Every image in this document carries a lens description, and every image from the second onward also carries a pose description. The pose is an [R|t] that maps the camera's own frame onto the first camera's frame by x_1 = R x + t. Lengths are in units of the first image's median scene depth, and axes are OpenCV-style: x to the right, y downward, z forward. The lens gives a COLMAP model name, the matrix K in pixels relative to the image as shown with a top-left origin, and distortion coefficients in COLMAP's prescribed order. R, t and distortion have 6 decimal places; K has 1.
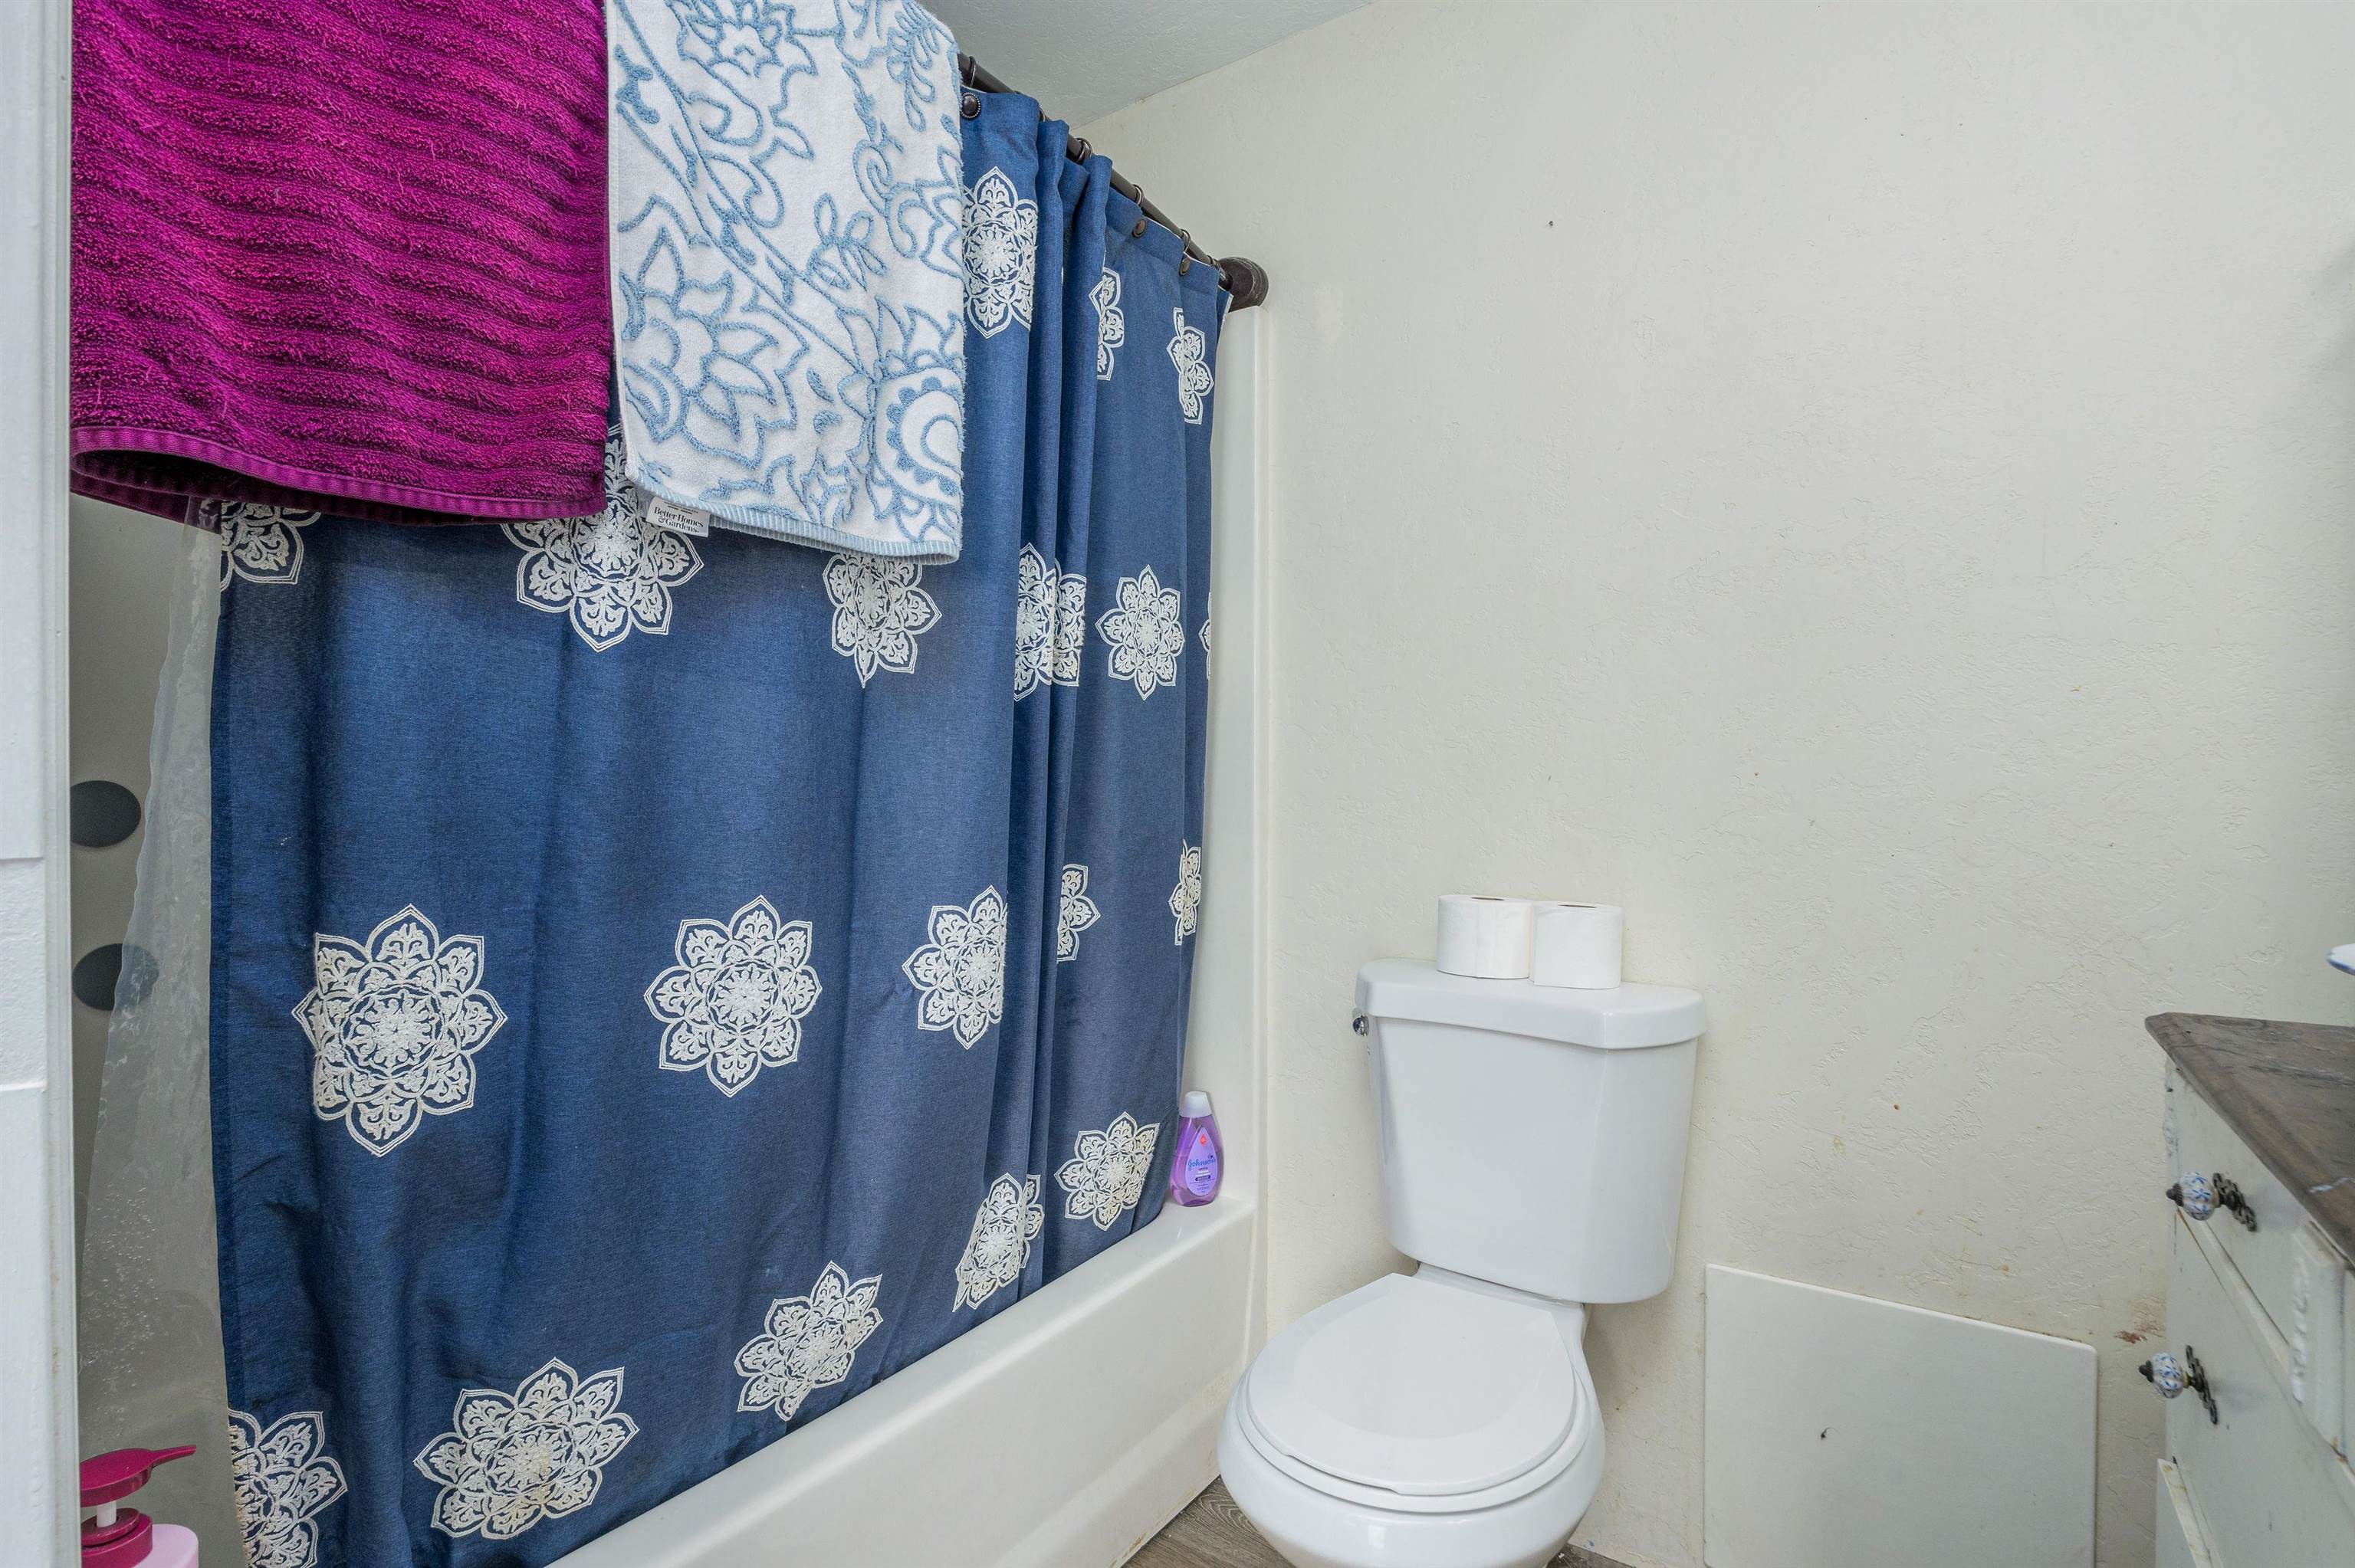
lens RADIAL K [[1151.2, 0, 1179.0], [0, 1151.2, 784.6], [0, 0, 1]] dist [-0.005815, -0.002237]
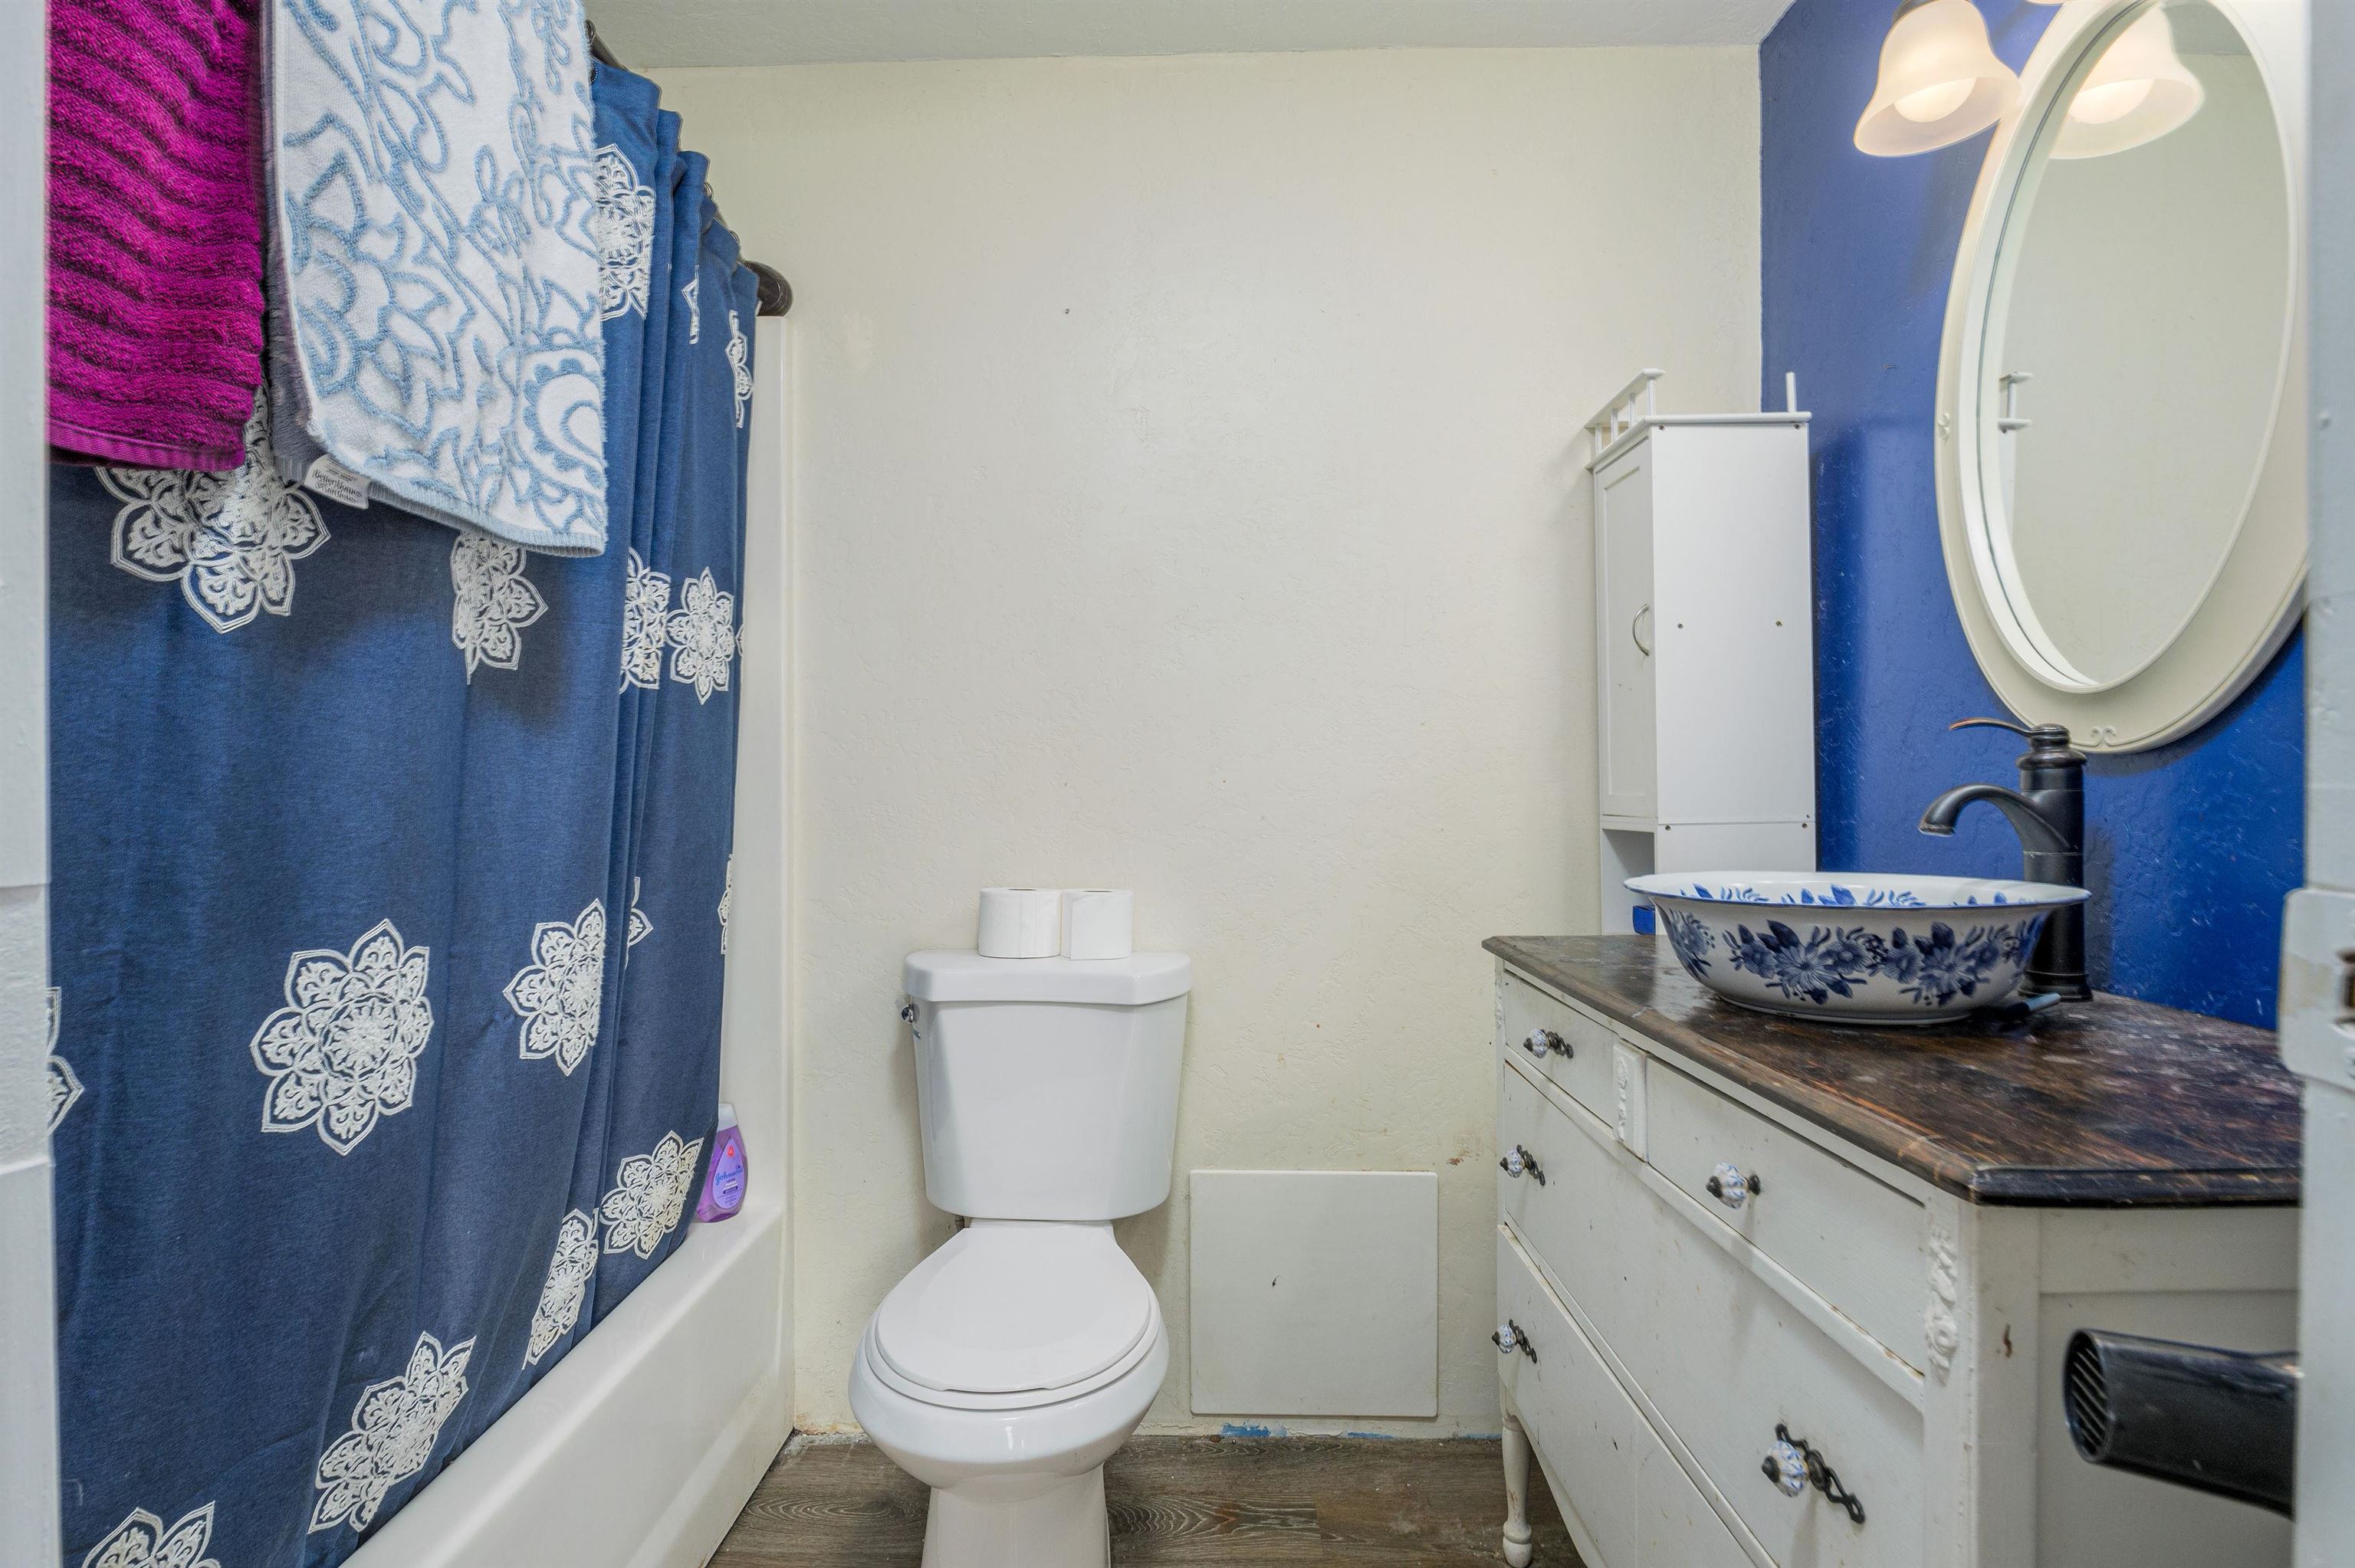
lens RADIAL K [[1151.2, 0, 1191.8], [0, 1151.2, 786.6], [0, 0, 1]] dist [-0.005815, -0.002237]
pose [[0.832074, -0.000455, 0.554665, -0.294607], [0.001564, 0.999998, -0.001525, -0.001832], [-0.554663, 0.002136, 0.832073, -0.058364]]
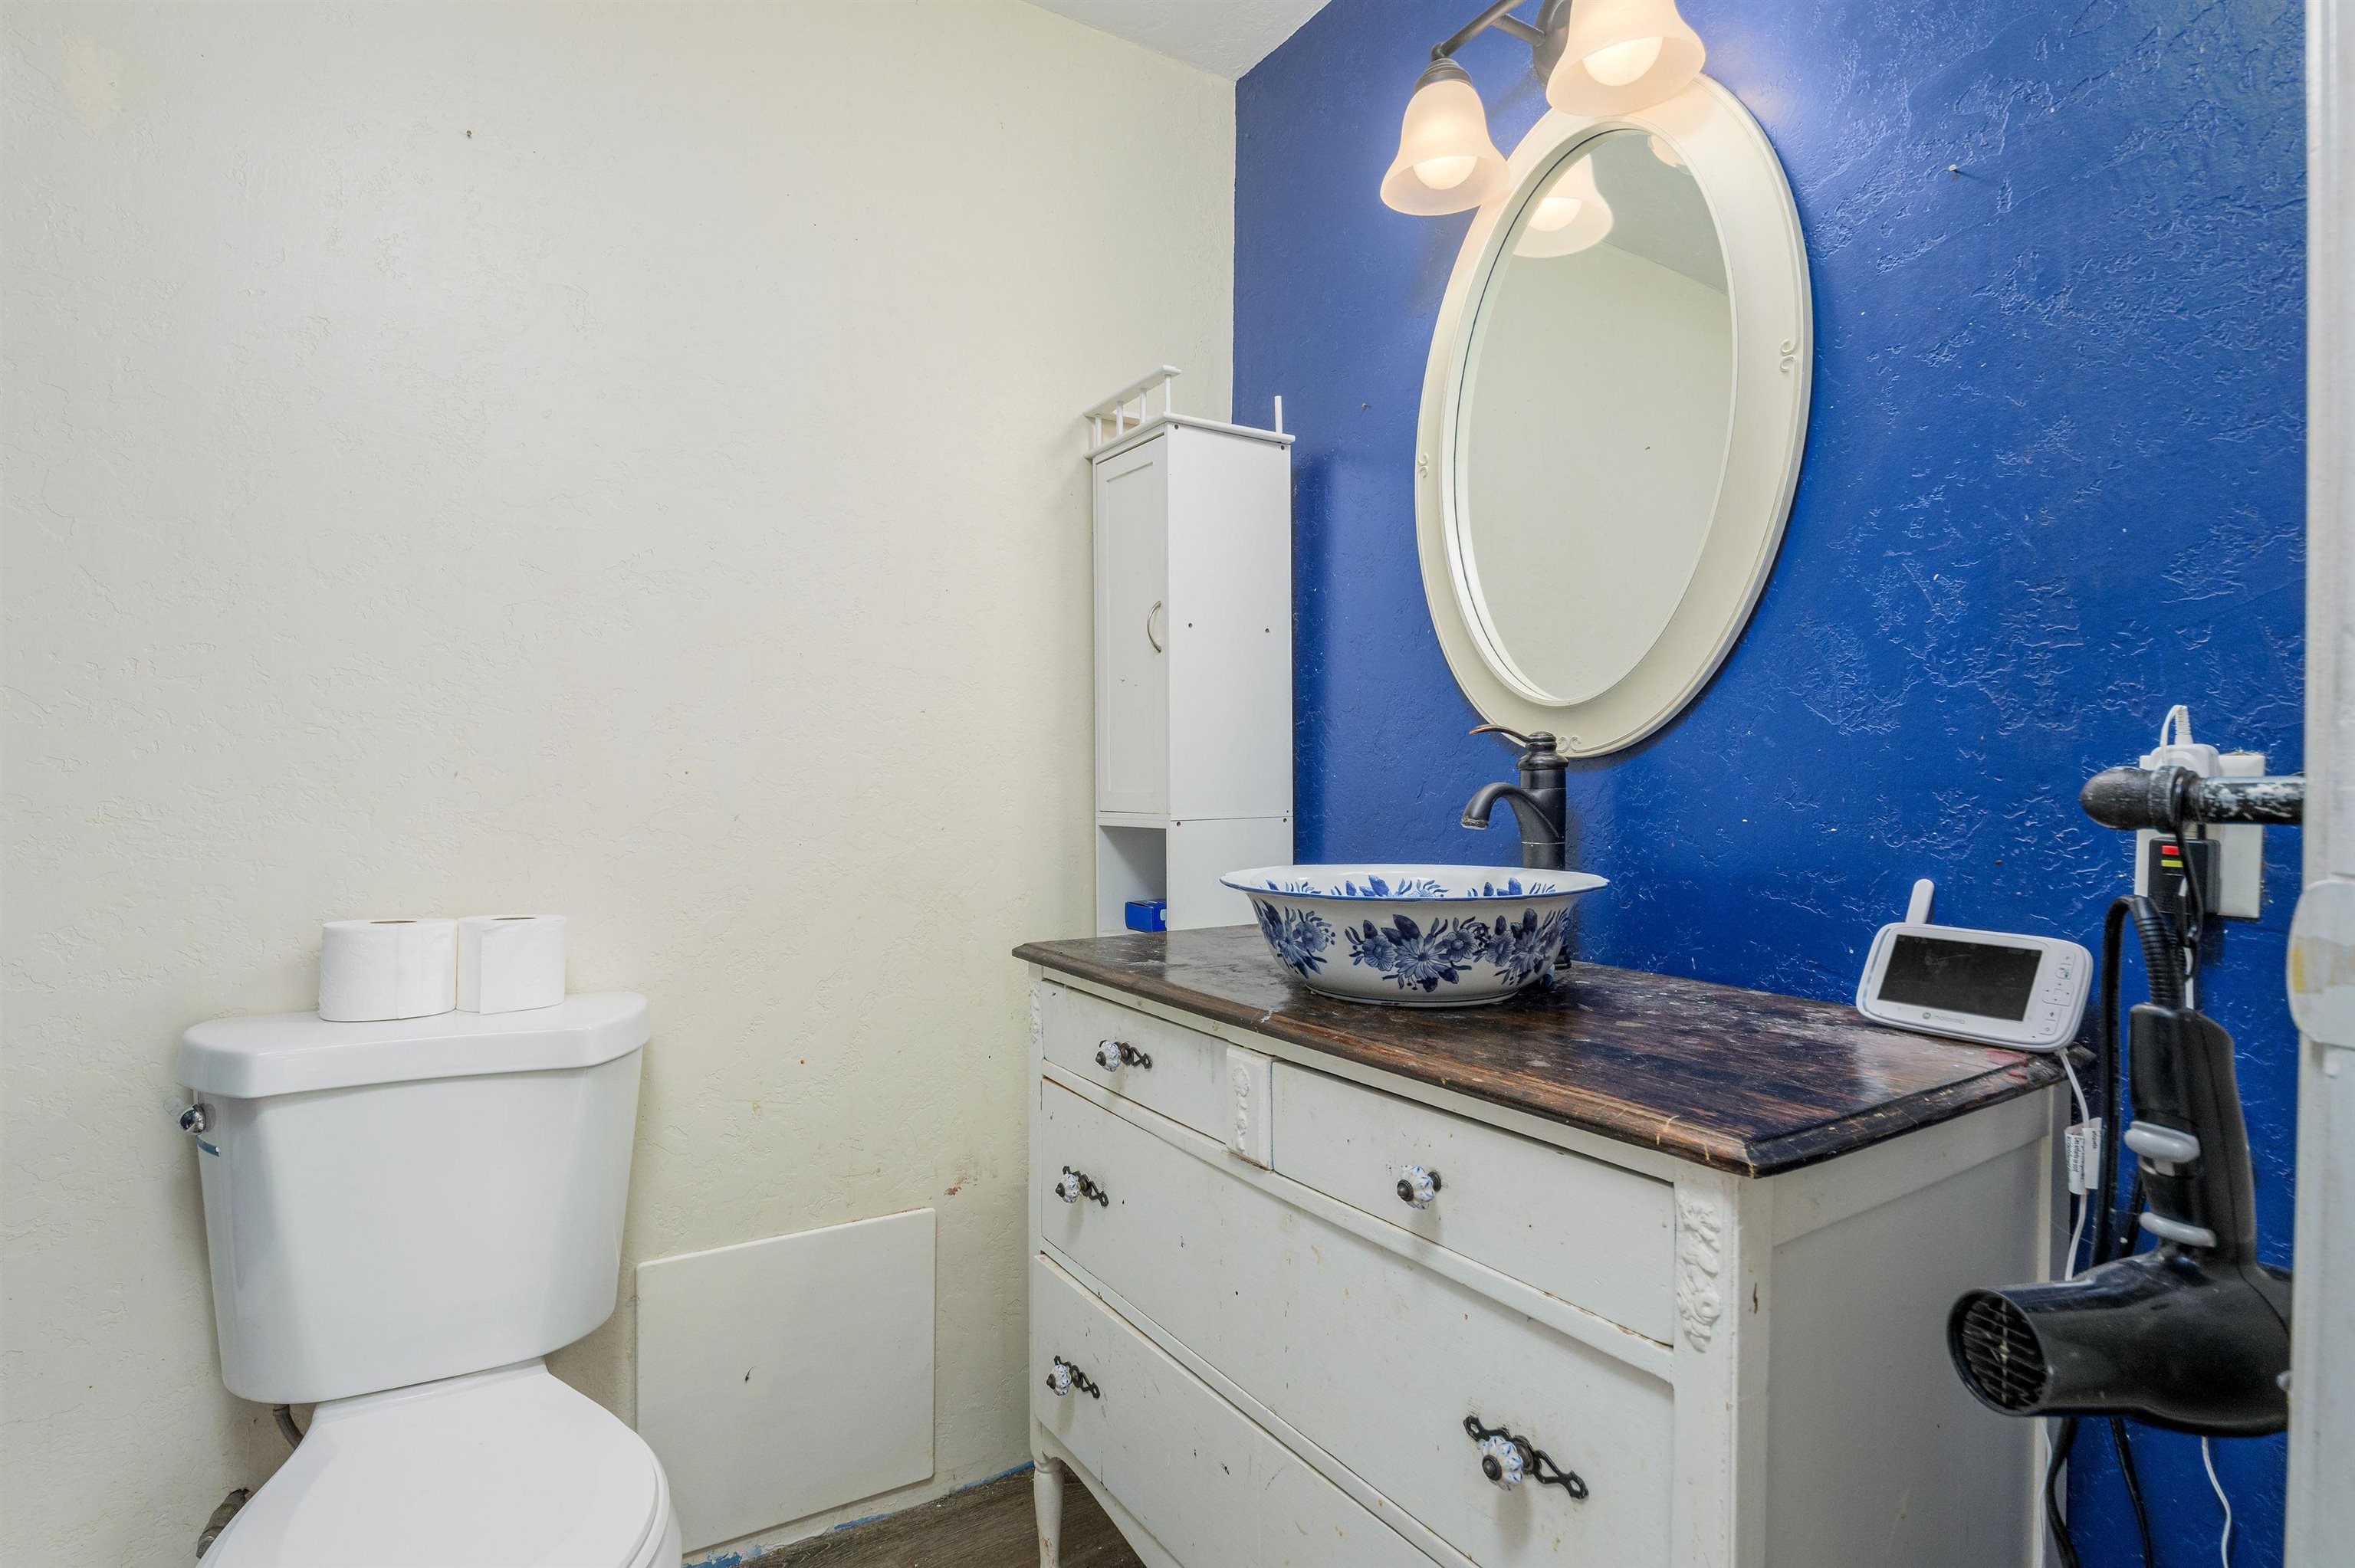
lens RADIAL K [[1151.2, 0, 1181.6], [0, 1151.2, 781.7], [0, 0, 1]] dist [-0.005815, -0.002237]
pose [[0.401862, 0.005116, 0.915686, -0.328936], [-0.005331, 0.999981, -0.003248, -0.000317], [-0.915685, -0.003576, 0.401882, 0.212273]]
